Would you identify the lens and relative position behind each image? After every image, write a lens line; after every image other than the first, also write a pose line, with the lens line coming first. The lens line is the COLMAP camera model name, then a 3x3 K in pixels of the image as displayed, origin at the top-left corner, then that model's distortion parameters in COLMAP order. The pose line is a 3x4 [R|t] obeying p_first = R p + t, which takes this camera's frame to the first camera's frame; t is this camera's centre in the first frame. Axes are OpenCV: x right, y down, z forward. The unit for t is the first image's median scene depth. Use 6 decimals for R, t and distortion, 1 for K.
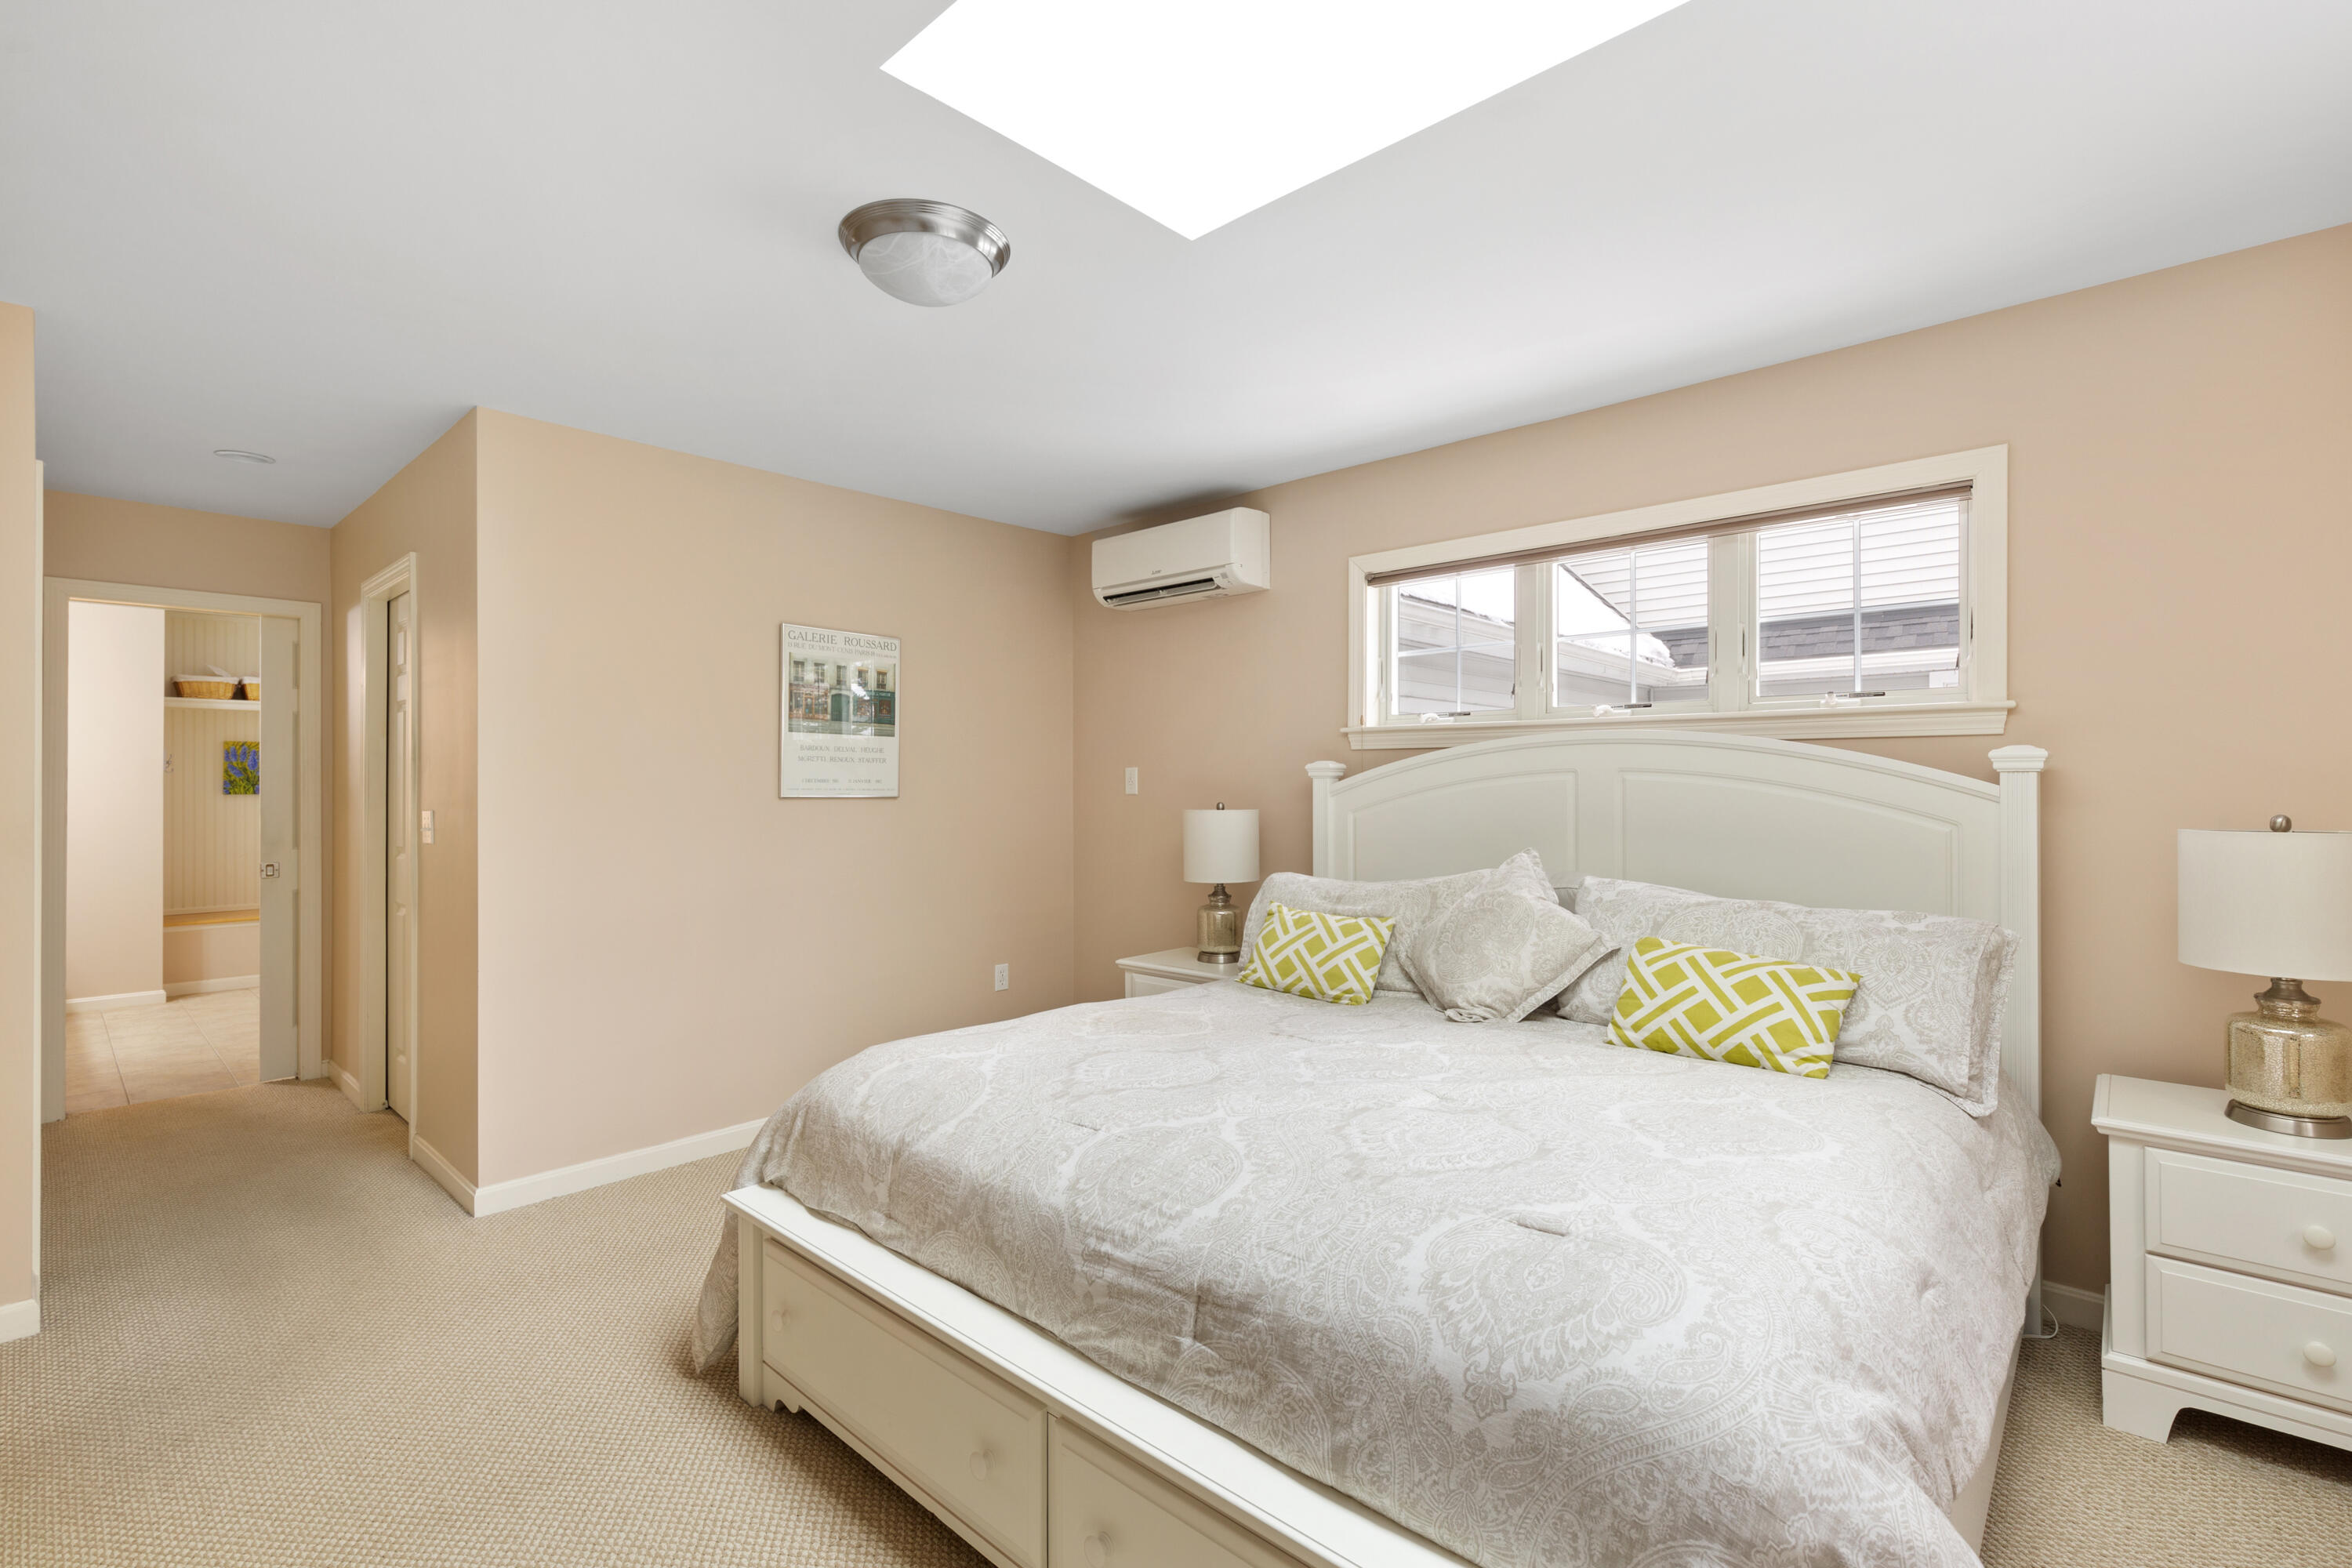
lens RADIAL K [[1064.1, 0, 1175.8], [0, 1064.1, 774.9], [0, 0, 1]] dist [0.009674, -0.000232]
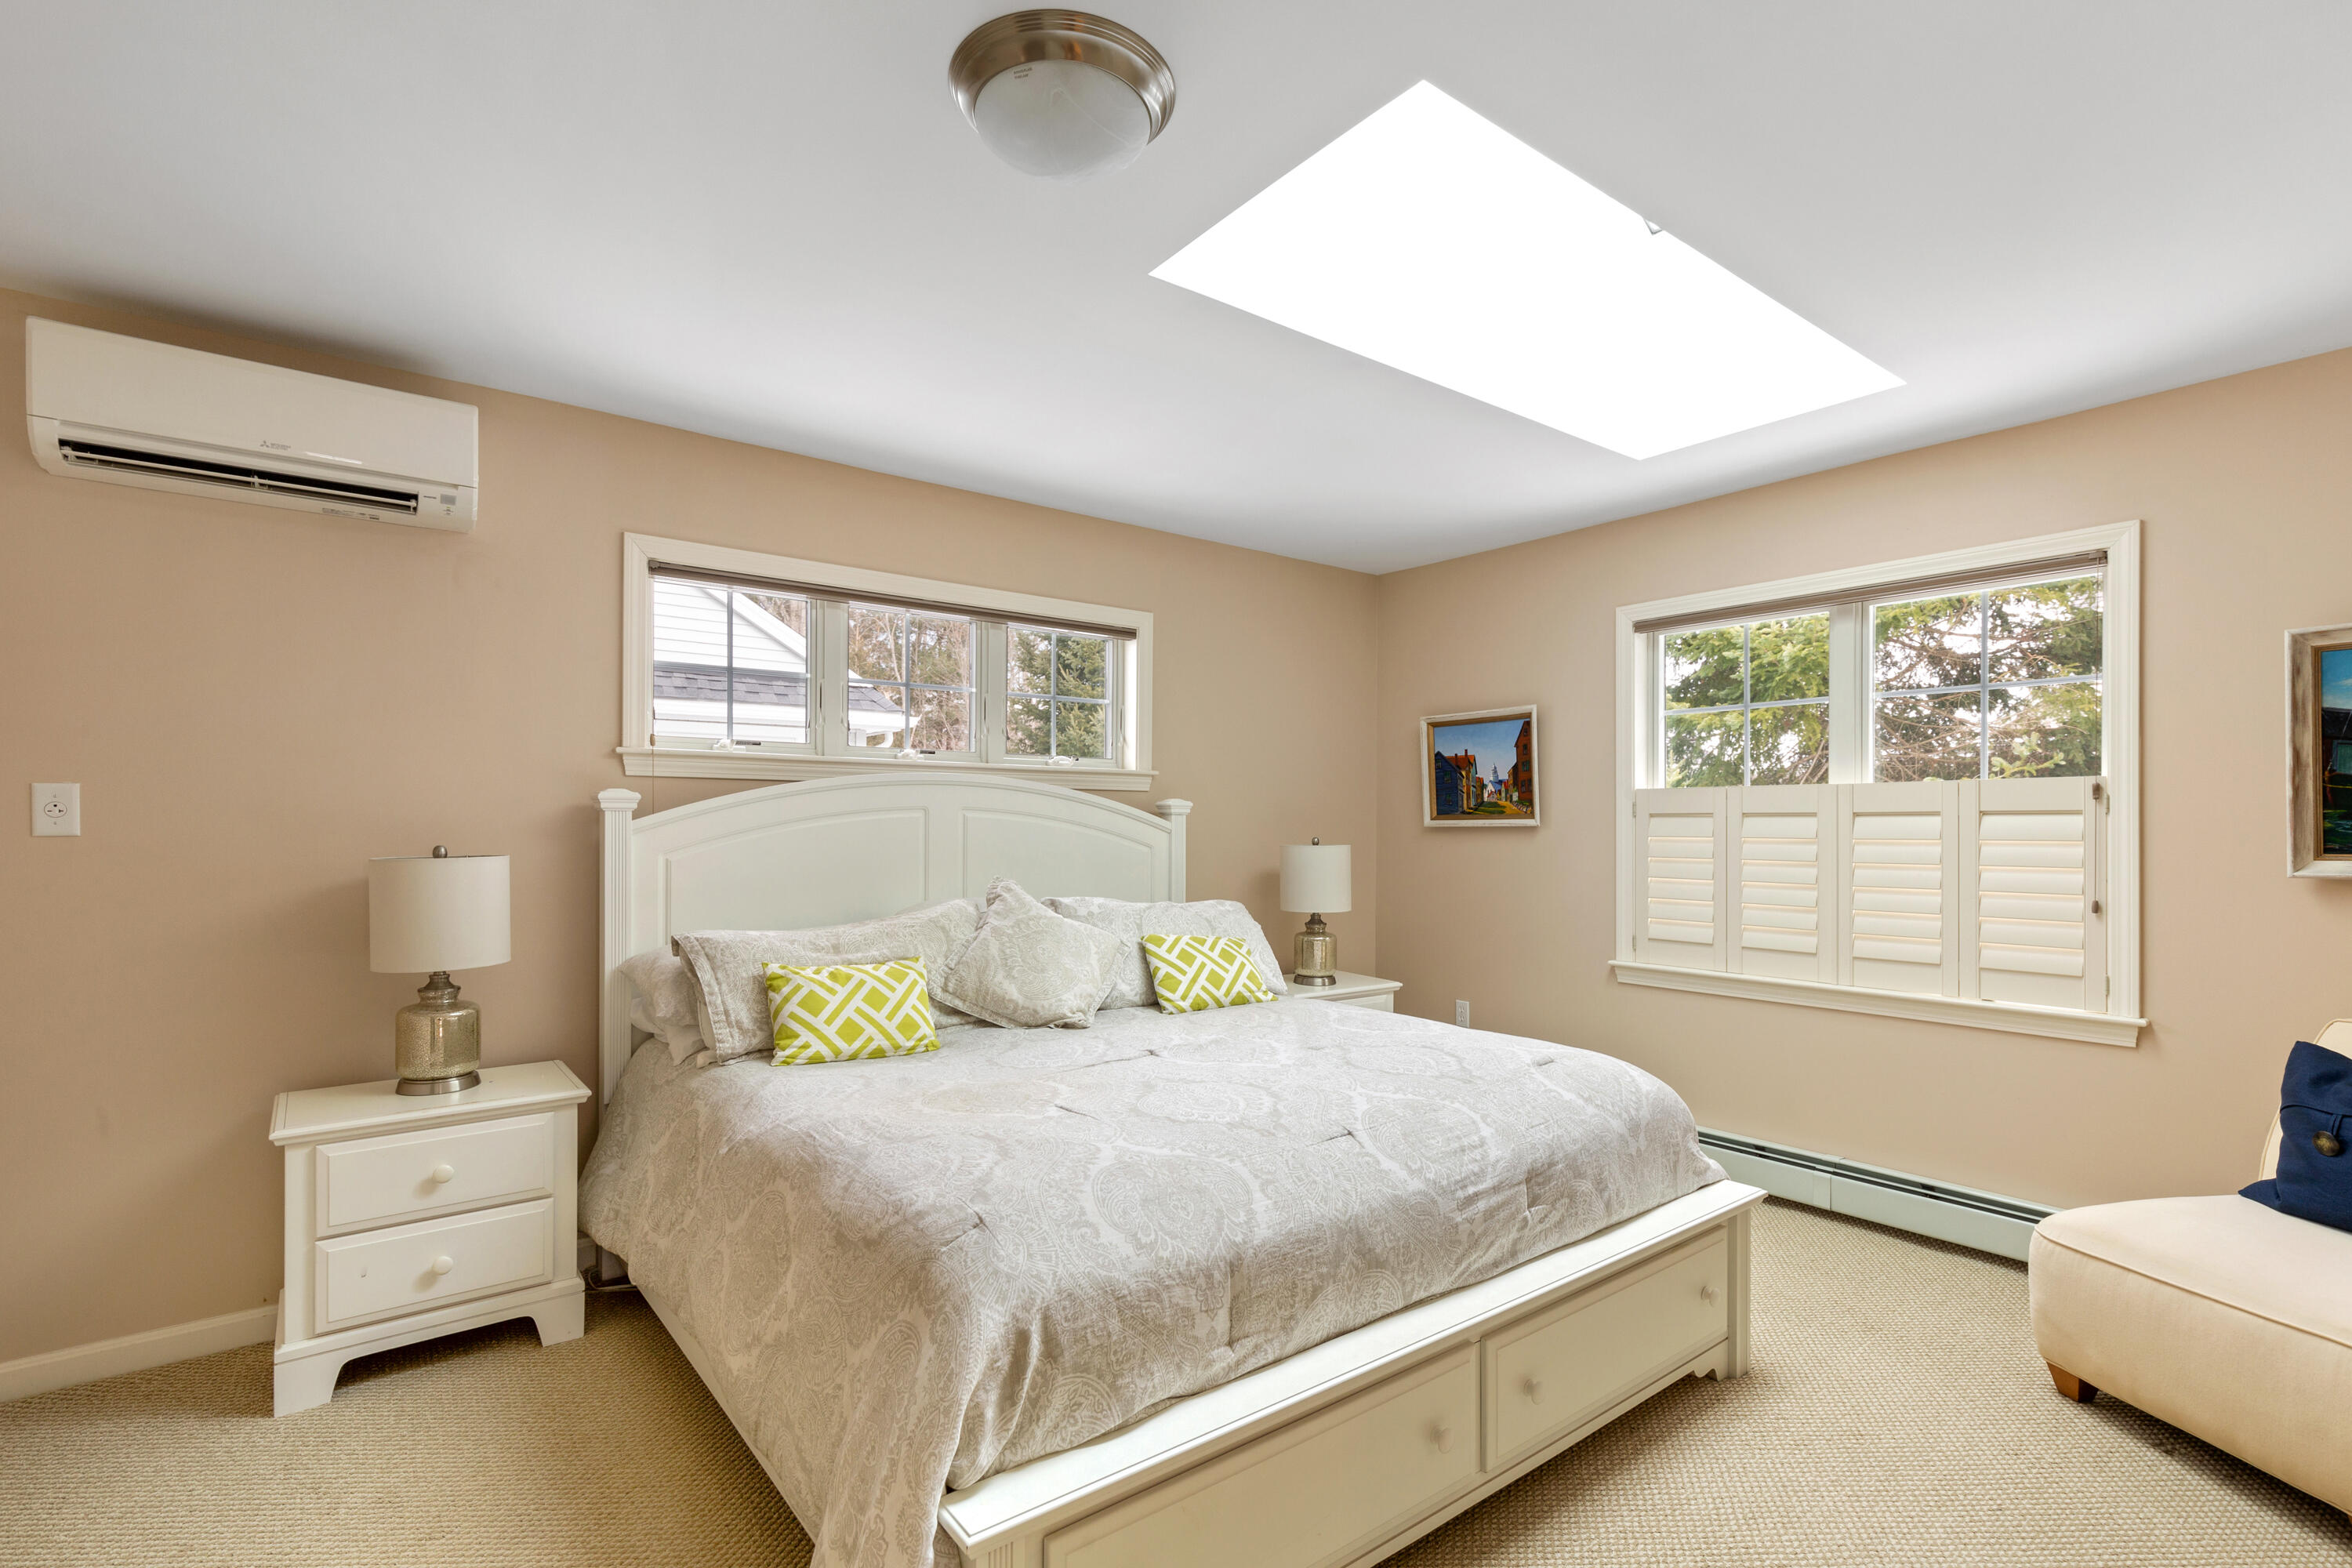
lens RADIAL K [[1095.9, 0, 1171.0], [0, 1095.9, 819.4], [0, 0, 1]] dist [0.014271, -0.000043]
pose [[0.164577, 0.003350, 0.986359, -1.104414], [-0.012567, 0.999920, -0.001299, 0.010029], [-0.986284, -0.012182, 0.164606, 0.898096]]
